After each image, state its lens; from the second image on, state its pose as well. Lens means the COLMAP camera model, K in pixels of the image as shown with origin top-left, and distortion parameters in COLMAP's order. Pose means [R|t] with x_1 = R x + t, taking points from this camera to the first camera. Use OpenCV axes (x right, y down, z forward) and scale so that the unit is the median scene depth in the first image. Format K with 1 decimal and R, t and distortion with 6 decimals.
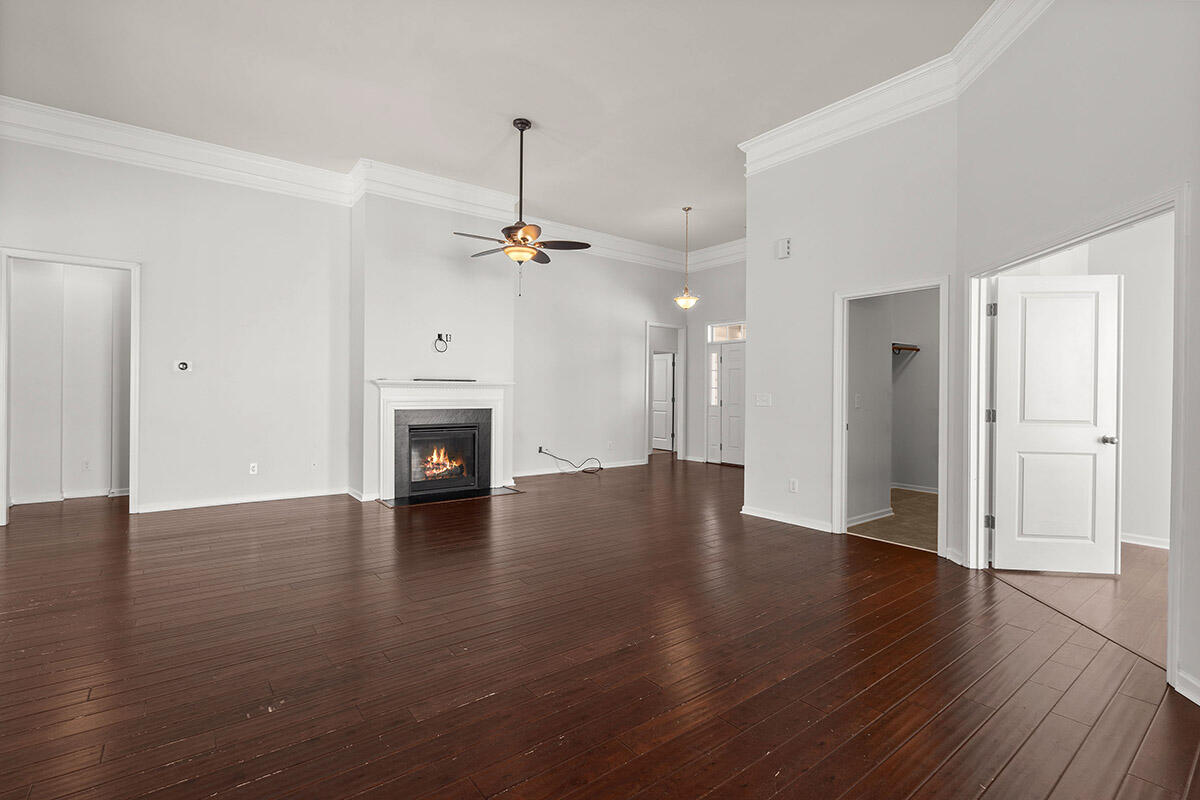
lens RADIAL K [[554.4, 0, 590.2], [0, 554.4, 394.8], [0, 0, 1]] dist [0.000285, 0.000107]
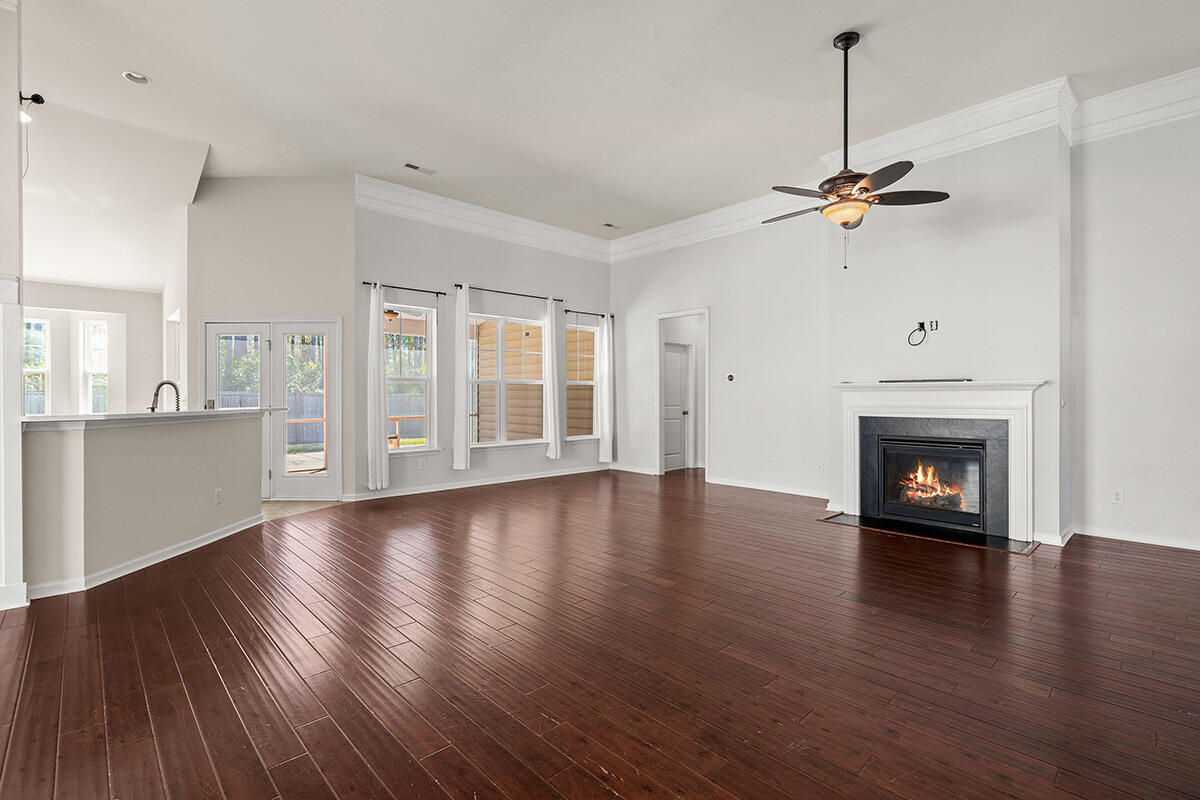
lens RADIAL K [[548.0, 0, 593.4], [0, 548.0, 398.9], [0, 0, 1]] dist [-0.000651, 0.000013]
pose [[0.096288, -0.001539, -0.995352, 0.477128], [0.002765, 0.999995, -0.001279, -0.001183], [0.995350, -0.002629, 0.096292, 0.483453]]
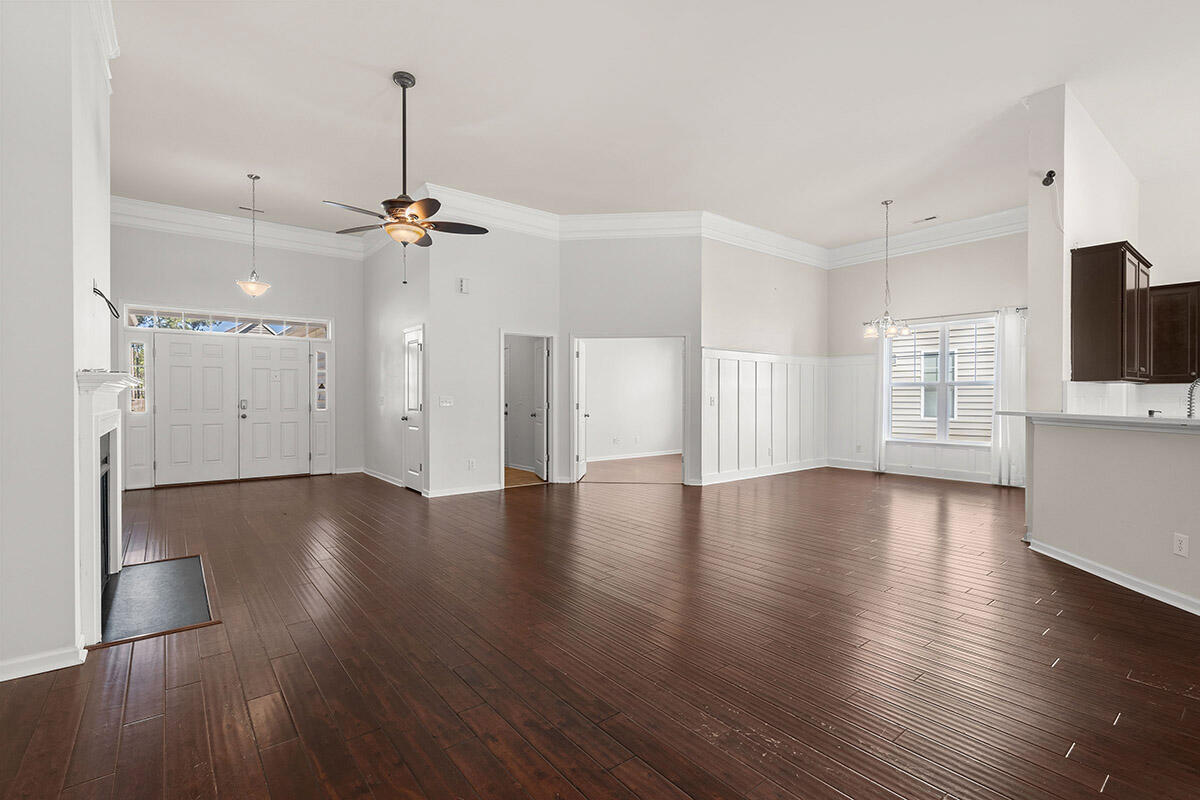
lens RADIAL K [[554.4, 0, 590.2], [0, 554.4, 394.8], [0, 0, 1]] dist [0.000285, 0.000107]
pose [[-0.022133, -0.005702, 0.999739, -0.804628], [0.003199, 0.999978, 0.005774, -0.010254], [-0.999750, 0.003326, -0.022114, 0.606198]]
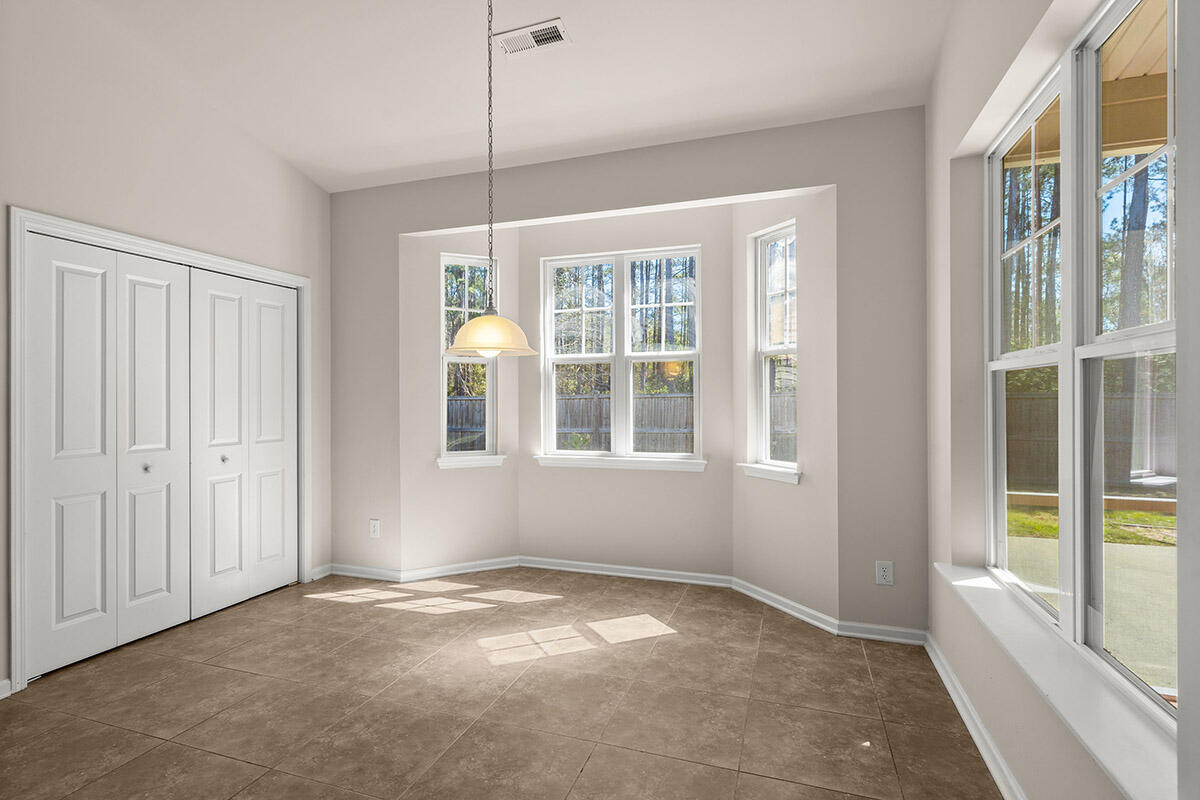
lens RADIAL K [[587.1, 0, 580.3], [0, 587.1, 396.9], [0, 0, 1]] dist [-0.025581, 0.000062]
pose [[-0.835192, -0.009671, -0.549874, -0.438981], [-0.005786, 0.999945, -0.008799, -0.017596], [0.549929, -0.004167, -0.835201, -0.178455]]
